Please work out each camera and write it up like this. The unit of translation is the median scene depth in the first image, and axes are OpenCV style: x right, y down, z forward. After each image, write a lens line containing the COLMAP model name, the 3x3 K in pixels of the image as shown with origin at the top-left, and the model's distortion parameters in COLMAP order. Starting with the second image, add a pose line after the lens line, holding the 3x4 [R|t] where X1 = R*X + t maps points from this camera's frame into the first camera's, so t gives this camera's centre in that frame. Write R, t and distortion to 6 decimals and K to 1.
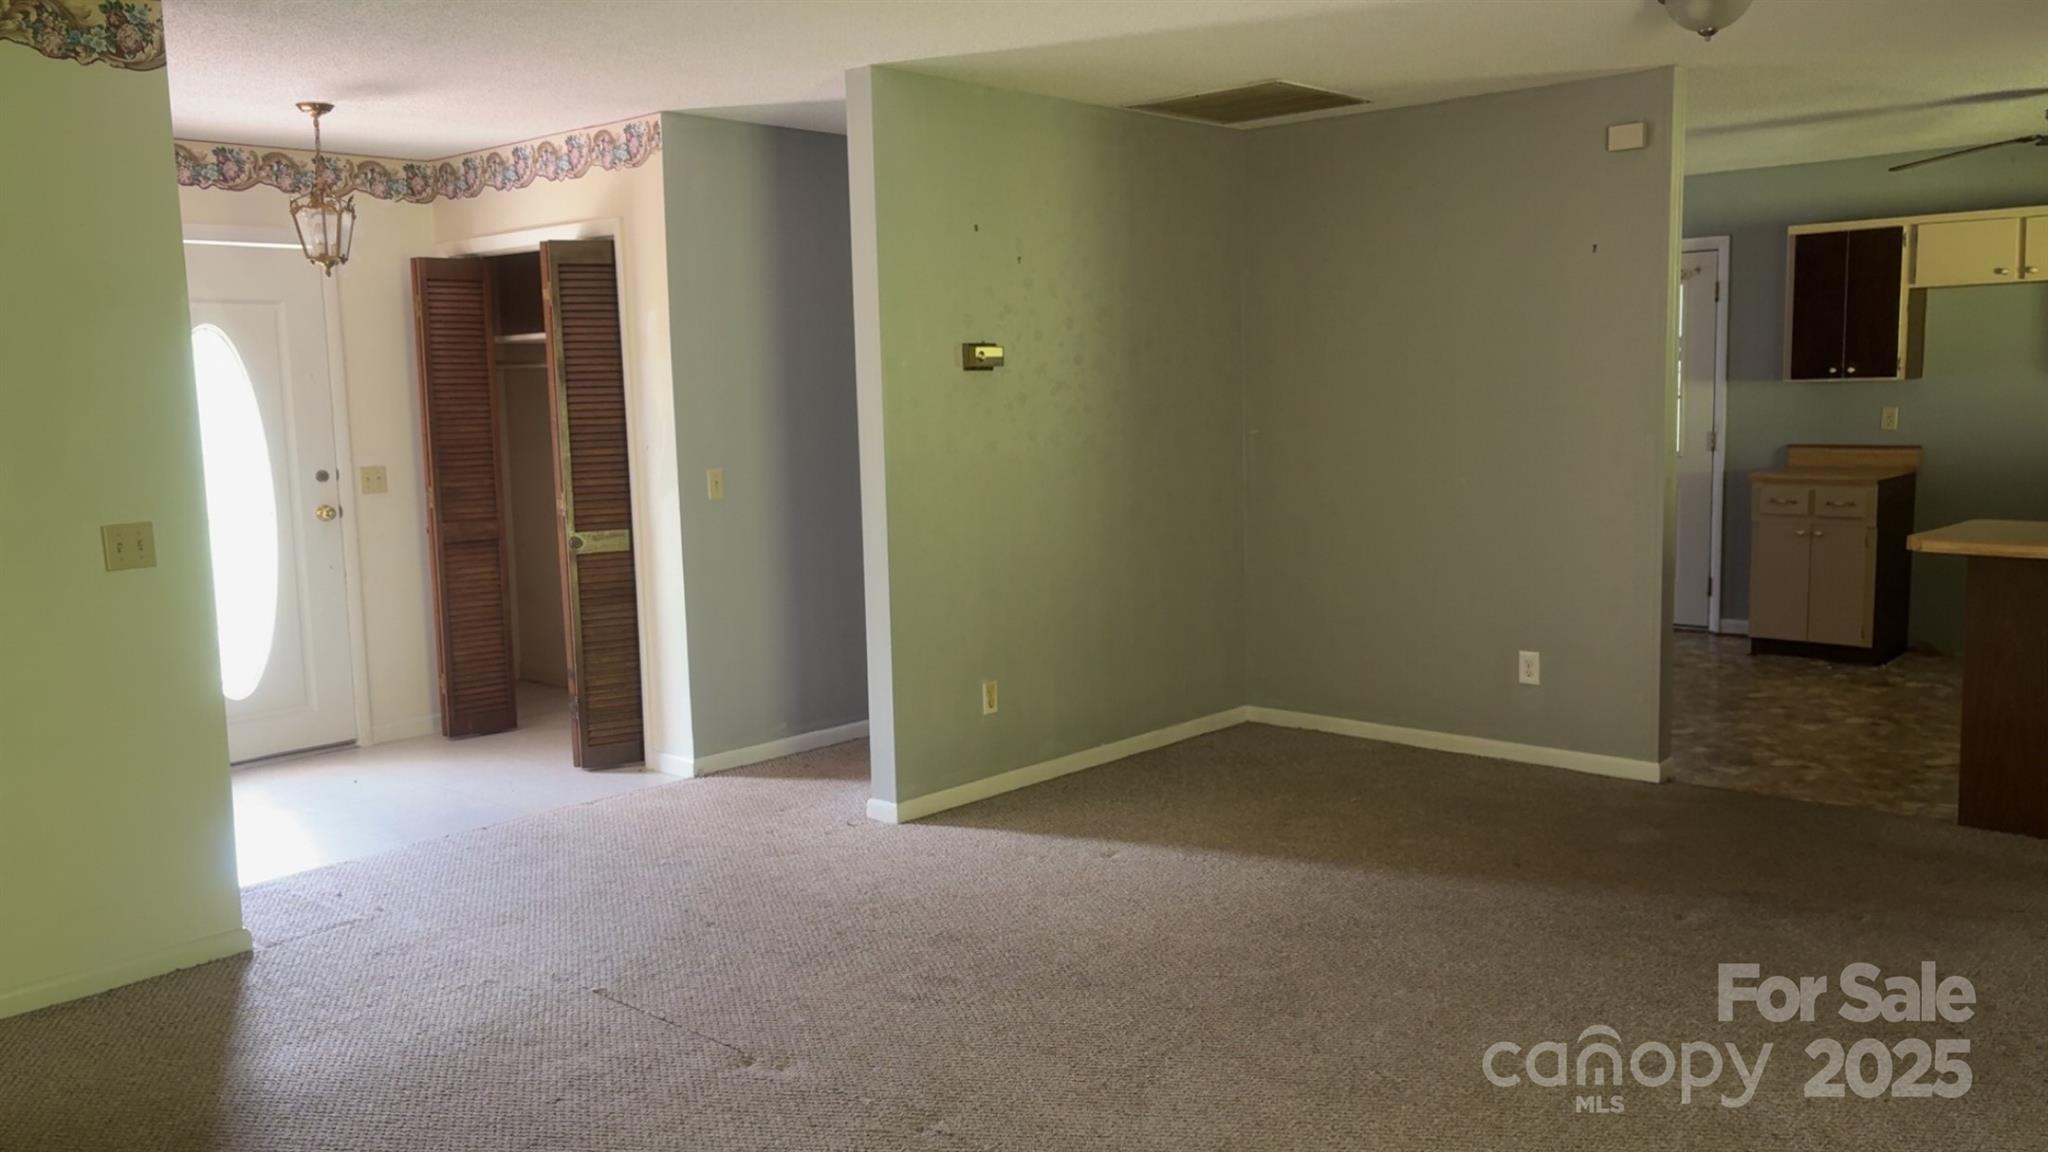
lens RADIAL K [[1613.9, 0, 1014.7], [0, 1613.9, 583.8], [0, 0, 1]] dist [0.038334, -0.031533]
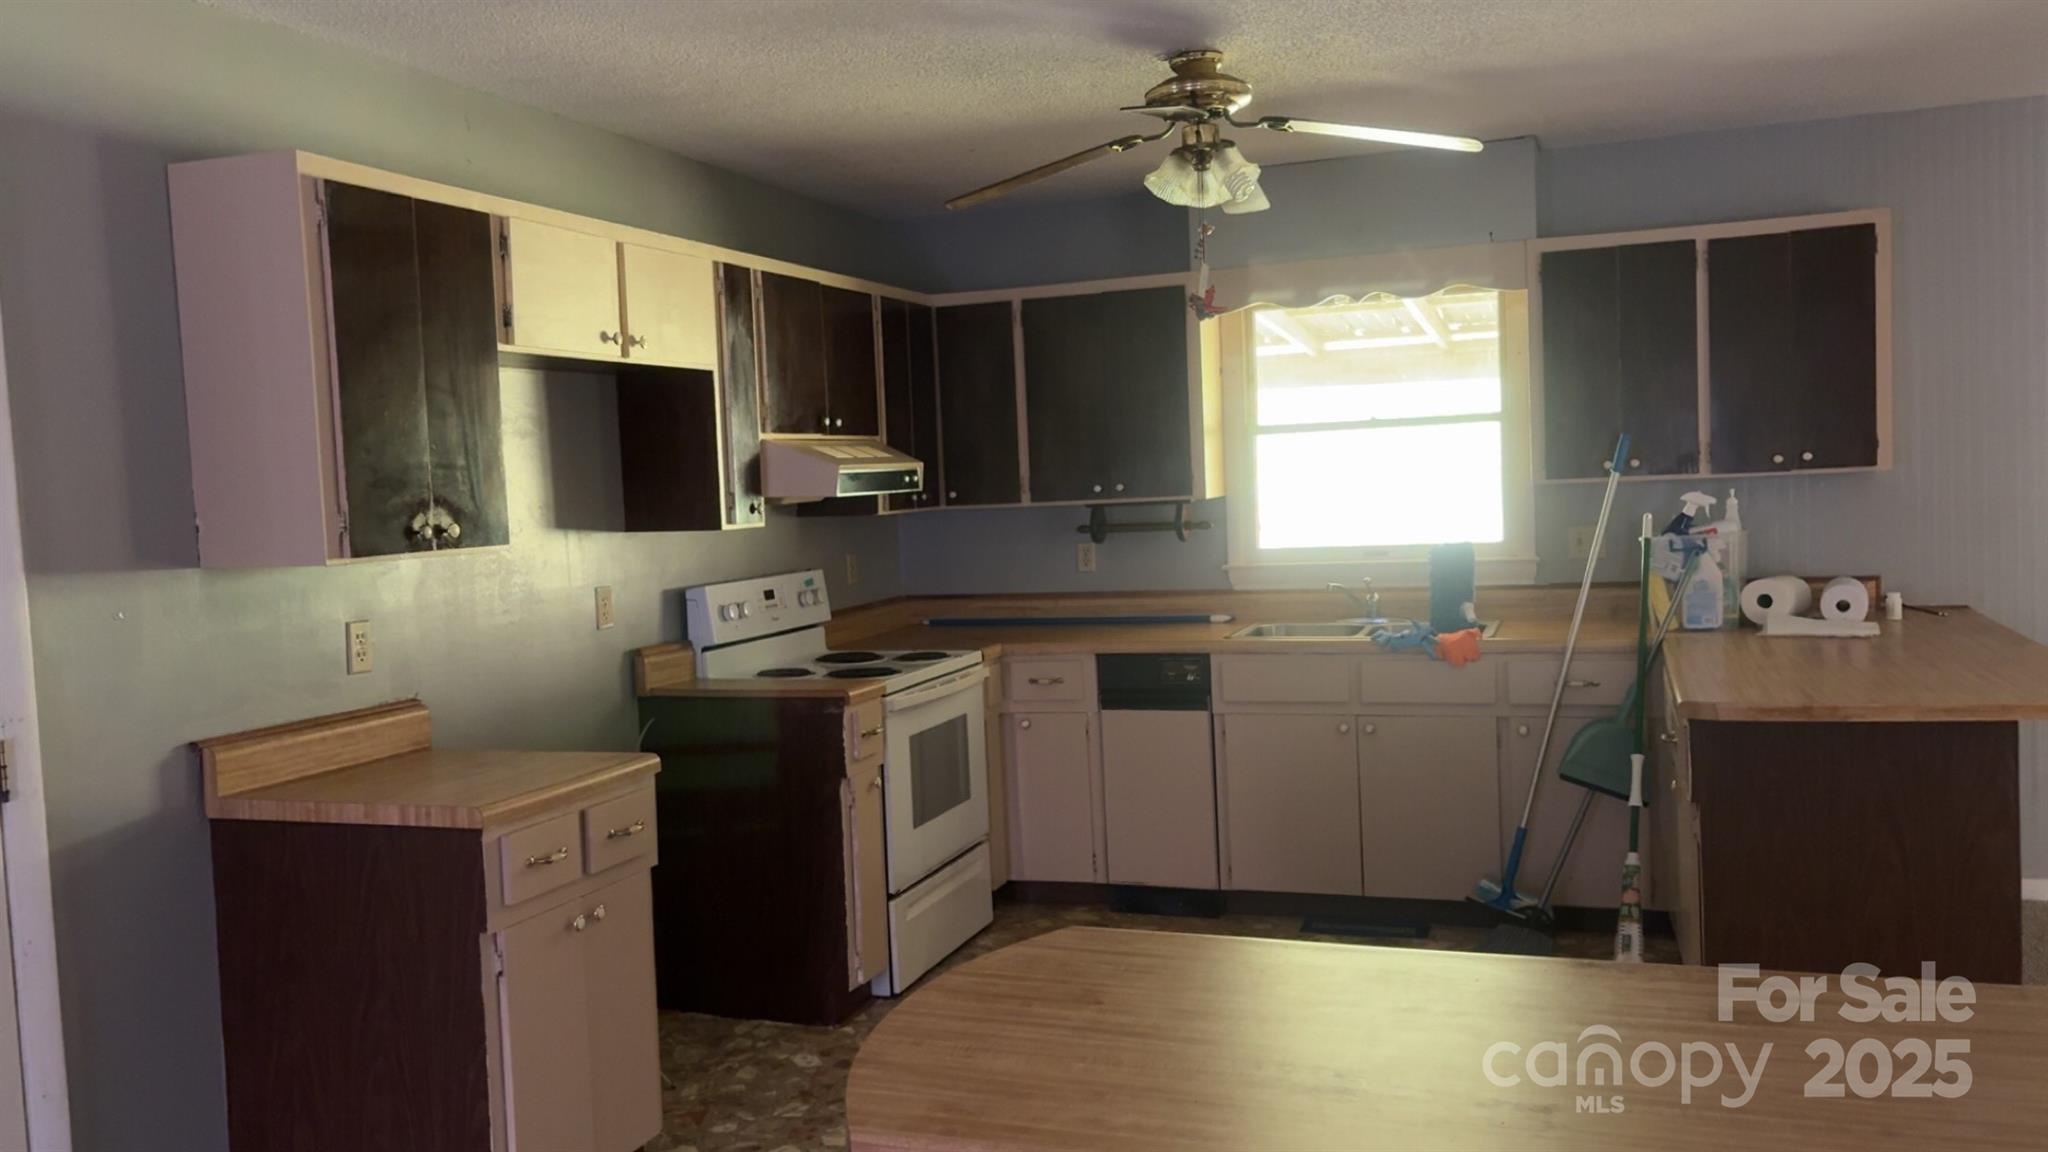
lens RADIAL K [[1613.9, 0, 1016.5], [0, 1613.9, 587.7], [0, 0, 1]] dist [0.038334, -0.031533]
pose [[-0.381305, -0.020502, 0.924222, 0.094668], [0.165919, 0.982002, 0.090237, -0.171849], [-0.909438, 0.187754, -0.371040, 1.351004]]
